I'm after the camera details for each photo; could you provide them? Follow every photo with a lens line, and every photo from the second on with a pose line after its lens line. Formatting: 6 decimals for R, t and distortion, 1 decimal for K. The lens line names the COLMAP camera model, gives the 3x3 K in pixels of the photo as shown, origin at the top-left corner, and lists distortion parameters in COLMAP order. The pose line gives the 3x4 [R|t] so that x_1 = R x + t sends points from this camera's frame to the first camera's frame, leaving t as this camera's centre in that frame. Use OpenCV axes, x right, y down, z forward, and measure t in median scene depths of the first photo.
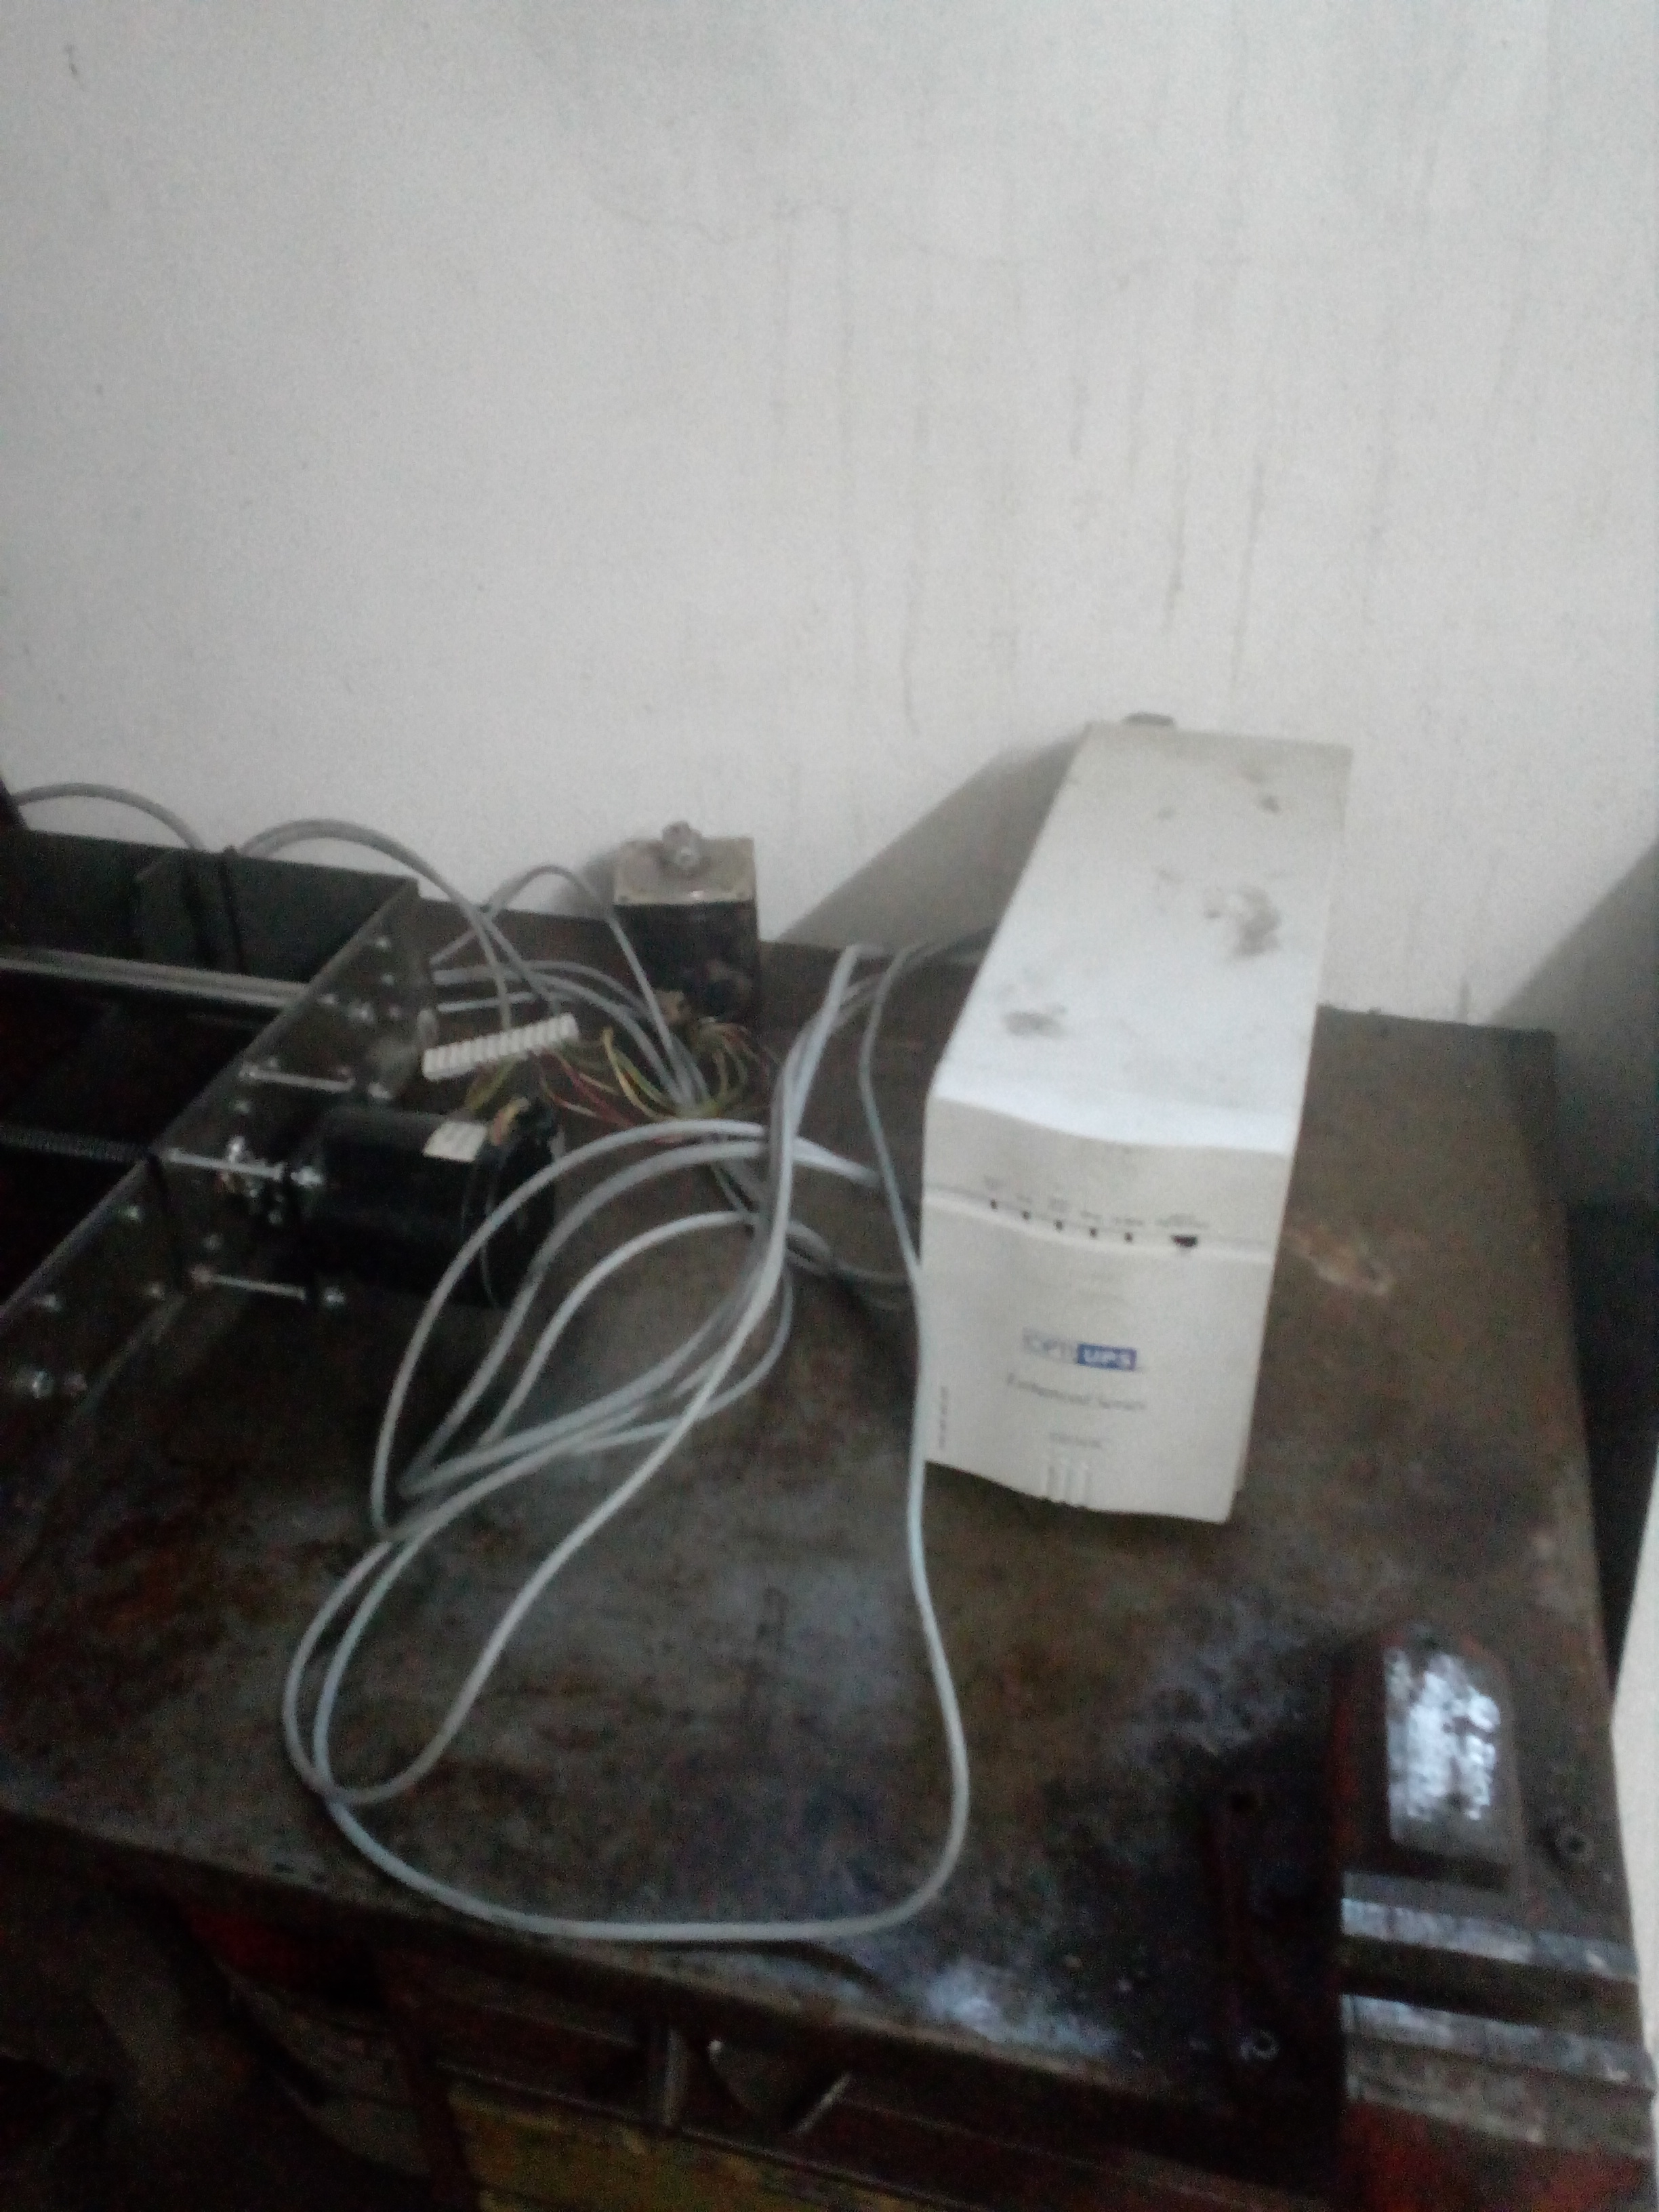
lens RADIAL K [[1930.6, 0, 829.5], [0, 1930.6, 1106.0], [0, 0, 1]] dist [-0.002269, -0.007407]
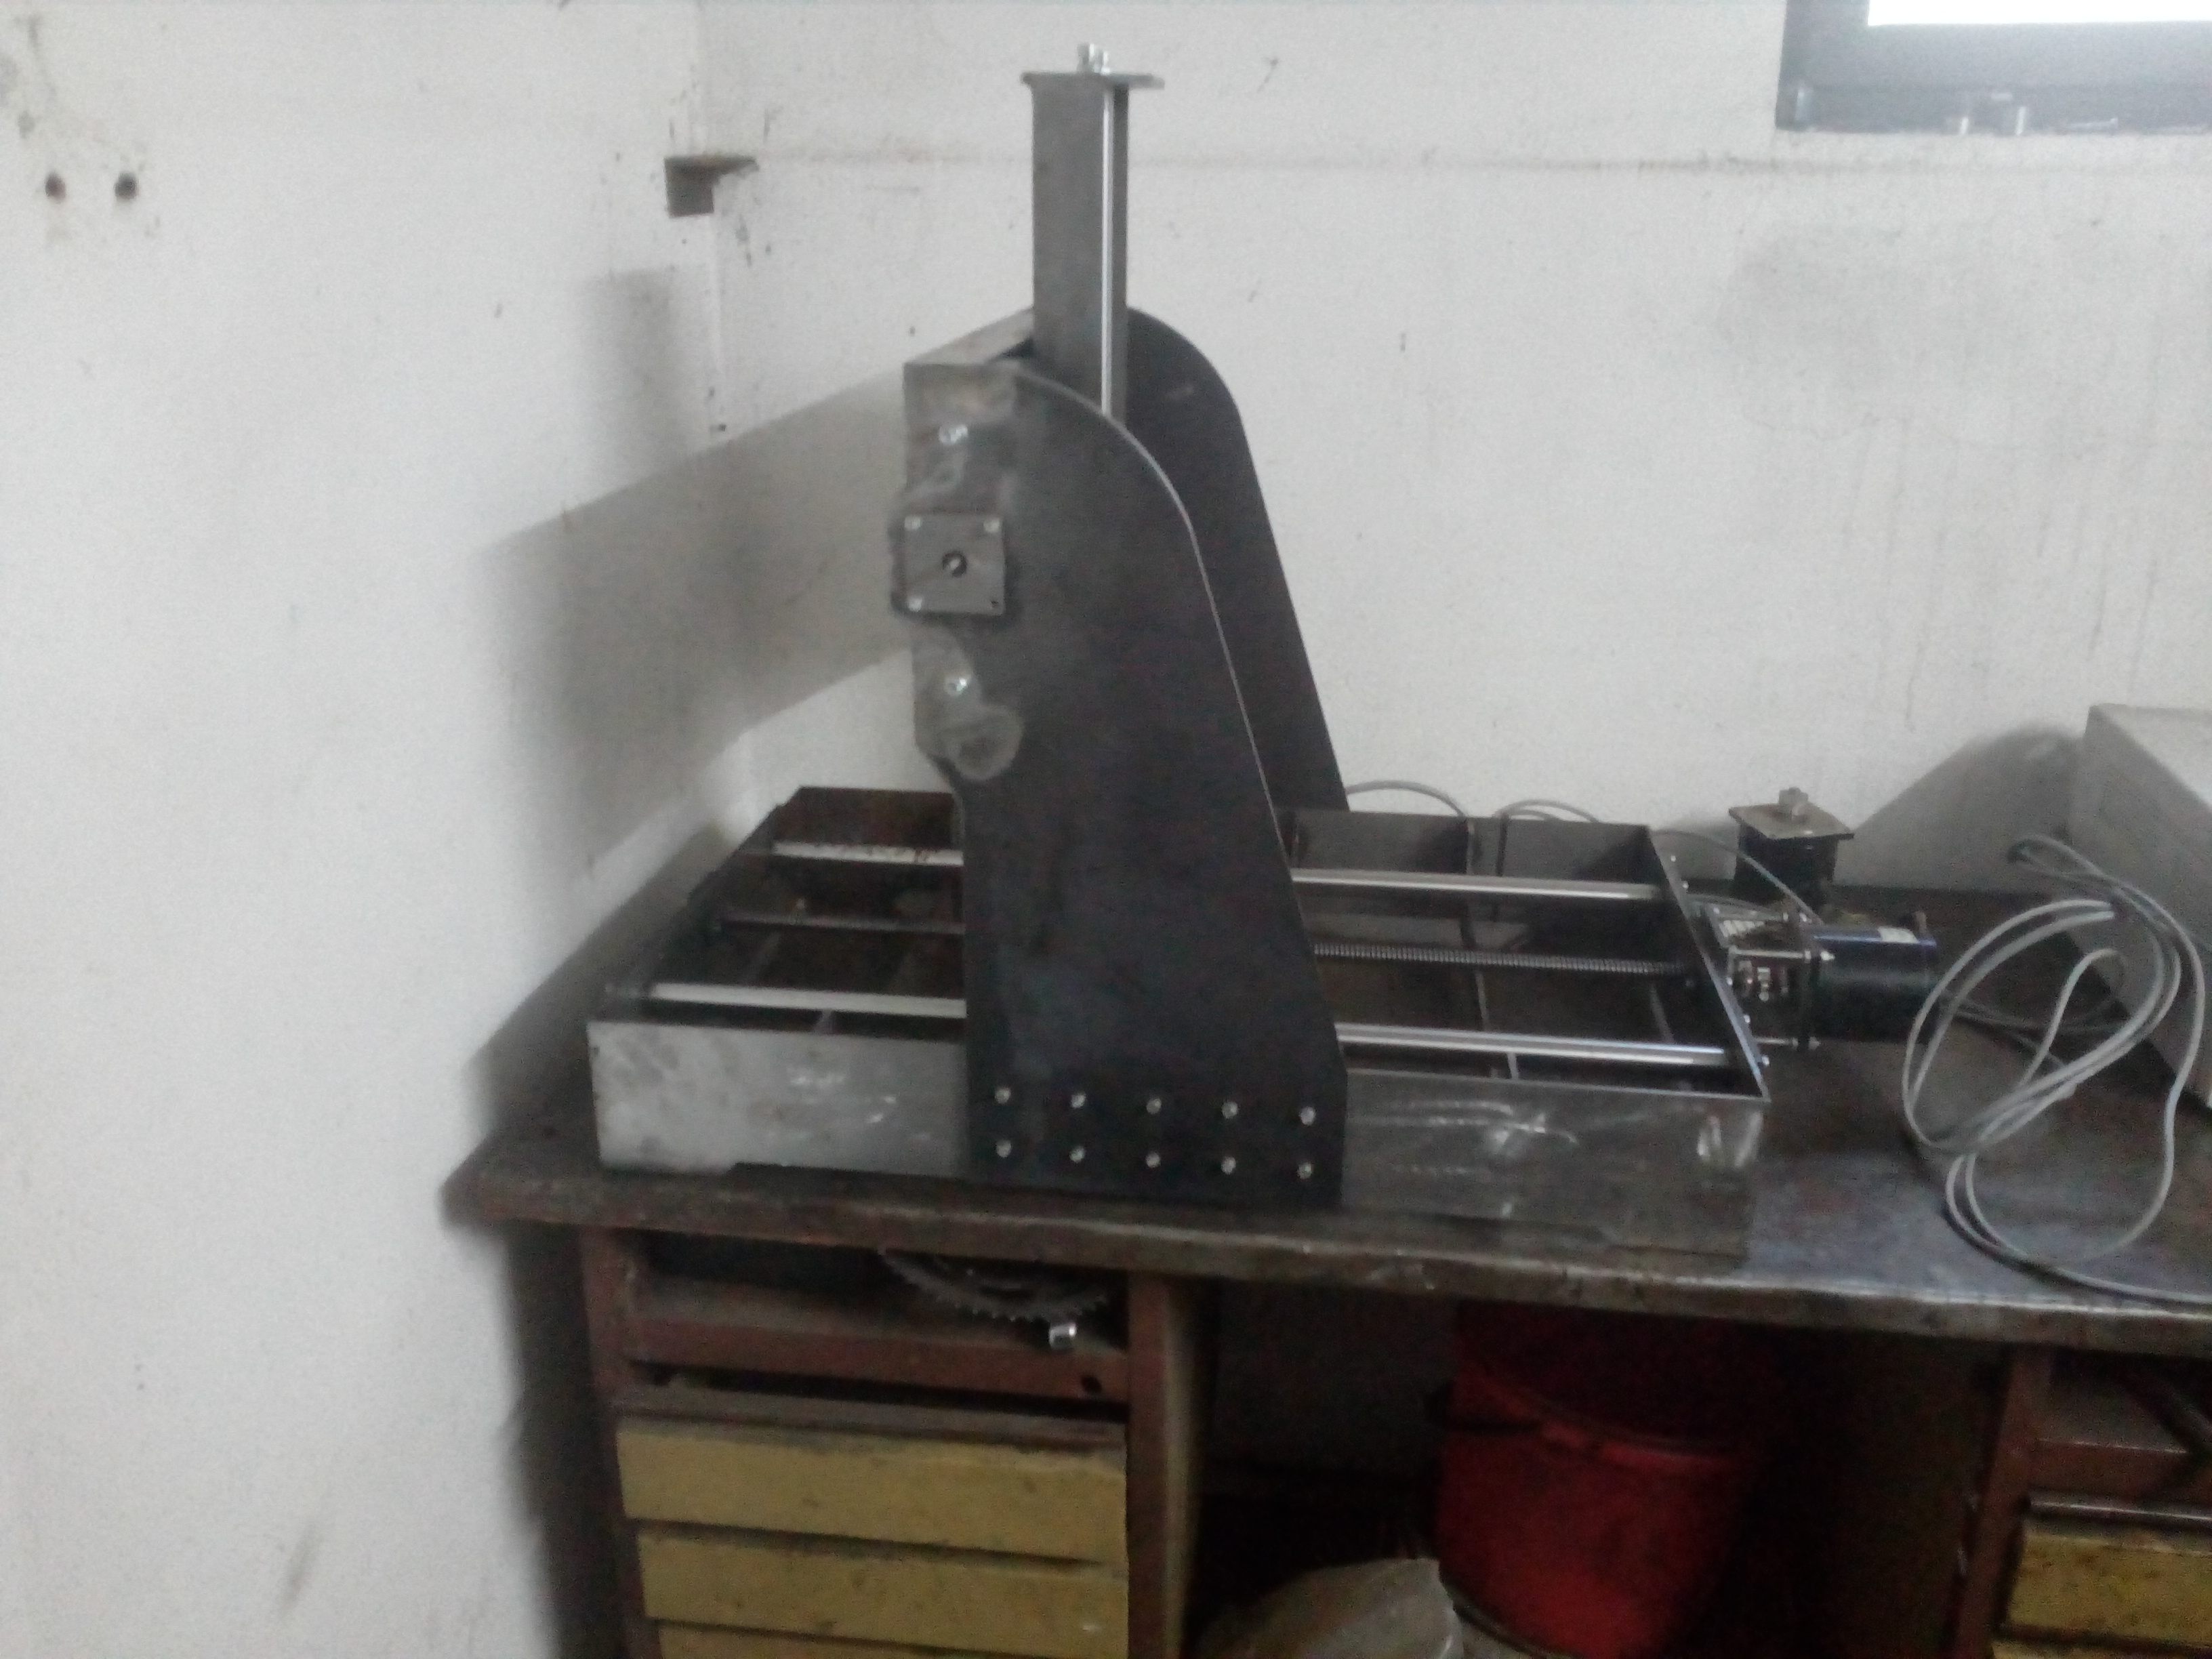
lens RADIAL K [[1823.3, 0, 1106.0], [0, 1823.3, 829.5], [0, 0, 1]] dist [0.000031, -0.003592]
pose [[0.996160, -0.034973, 0.080261, -0.797159], [0.051239, 0.976235, -0.210569, 0.177490], [-0.070989, 0.213873, 0.974279, -0.409419]]
